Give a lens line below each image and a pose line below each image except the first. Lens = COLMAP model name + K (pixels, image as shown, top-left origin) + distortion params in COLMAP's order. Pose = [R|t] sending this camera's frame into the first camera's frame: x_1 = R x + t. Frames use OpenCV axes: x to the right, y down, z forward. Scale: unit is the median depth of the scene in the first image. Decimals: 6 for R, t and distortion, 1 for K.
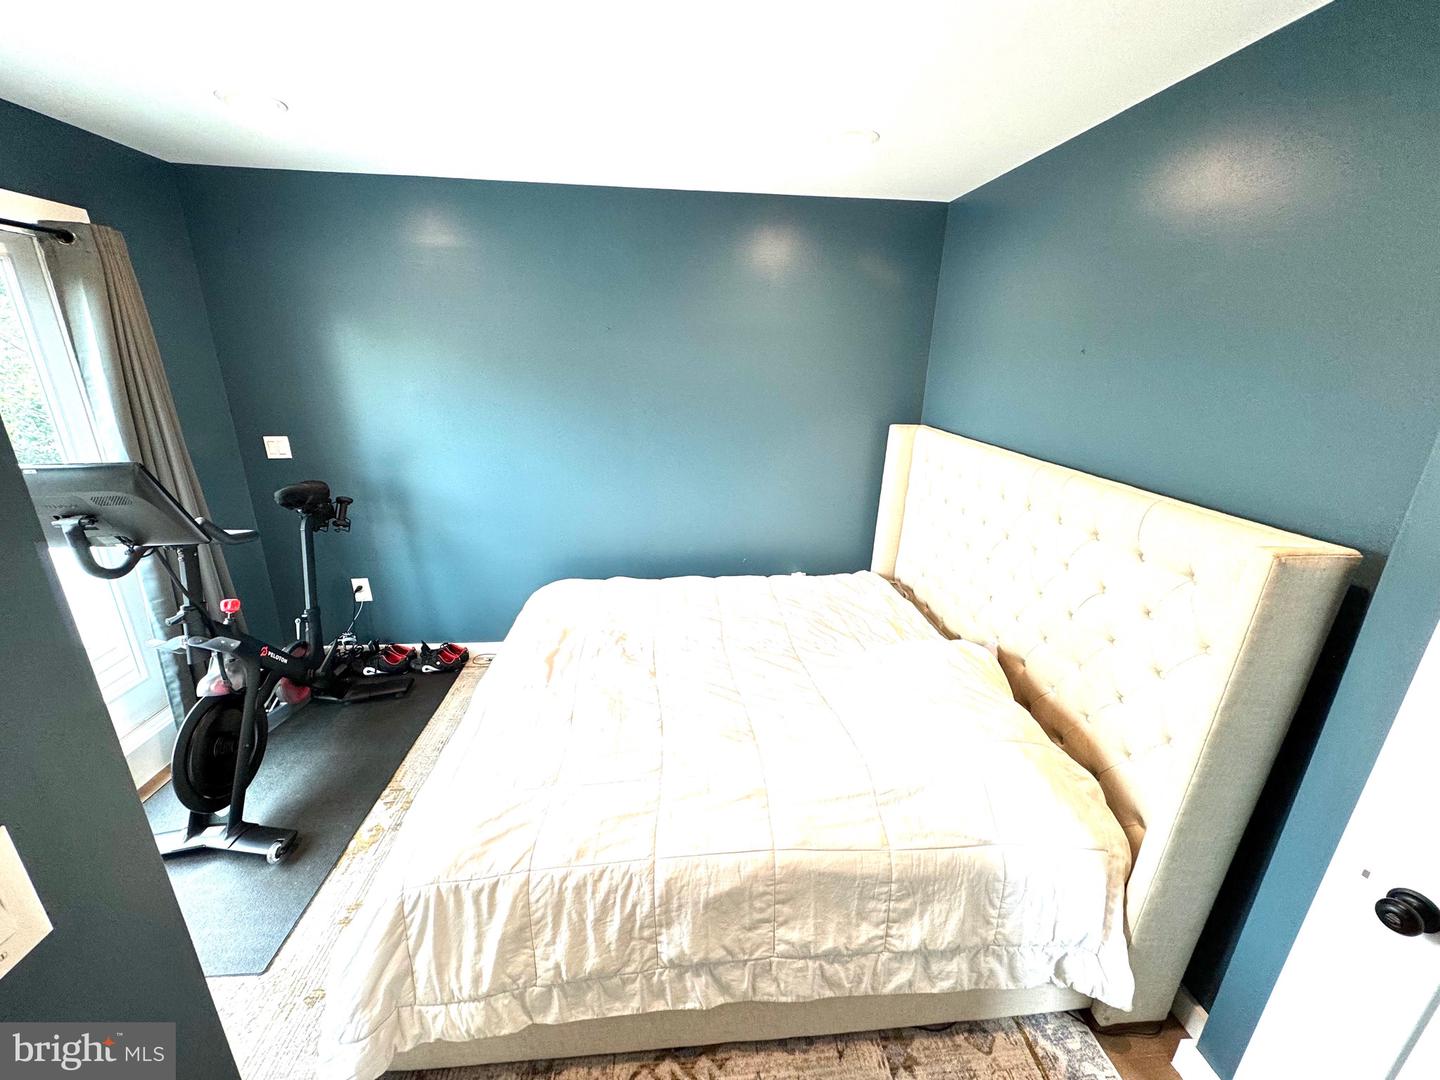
lens RADIAL K [[572.7, 0, 714.4], [0, 572.7, 542.6], [0, 0, 1]] dist [-0.001429, 0.000416]
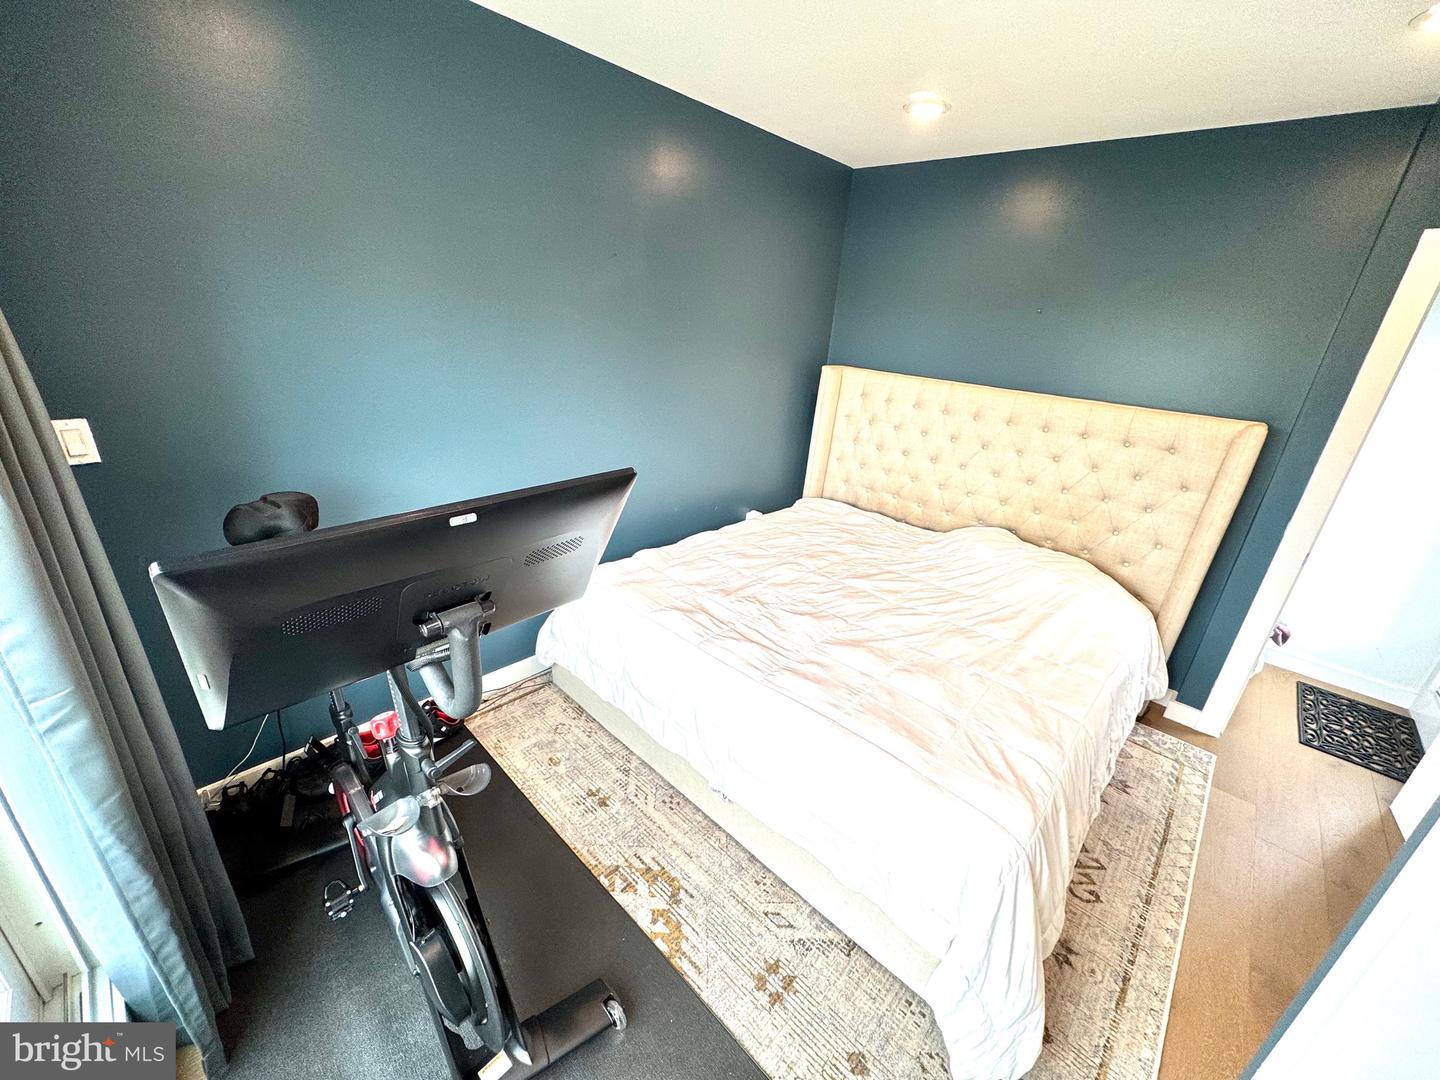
lens RADIAL K [[572.7, 0, 721.7], [0, 572.7, 539.7], [0, 0, 1]] dist [-0.001429, 0.000416]
pose [[0.746595, -0.213600, 0.630057, -0.753205], [0.150899, 0.976743, 0.152323, -0.085546], [-0.647940, -0.018649, 0.761463, 0.301220]]
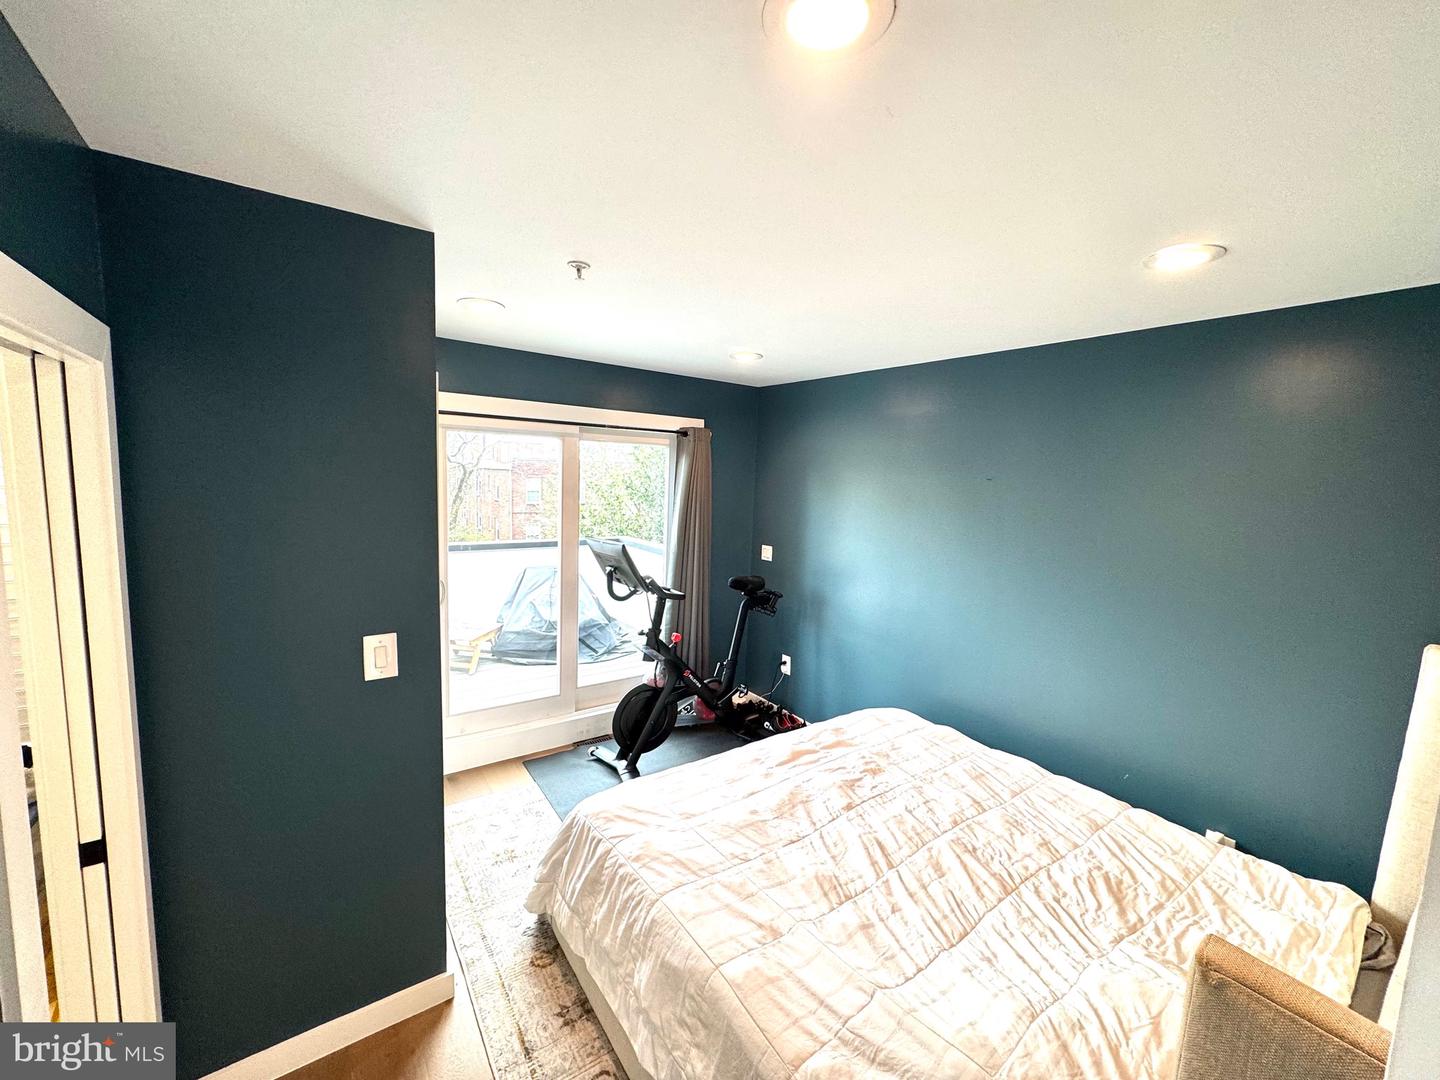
lens RADIAL K [[572.7, 0, 718.8], [0, 572.7, 540.0], [0, 0, 1]] dist [-0.001429, 0.000416]
pose [[0.507448, 0.098368, -0.856049, 0.504168], [-0.297012, 0.952548, -0.066606, -0.070069], [0.808876, 0.288056, 0.512585, 0.141299]]
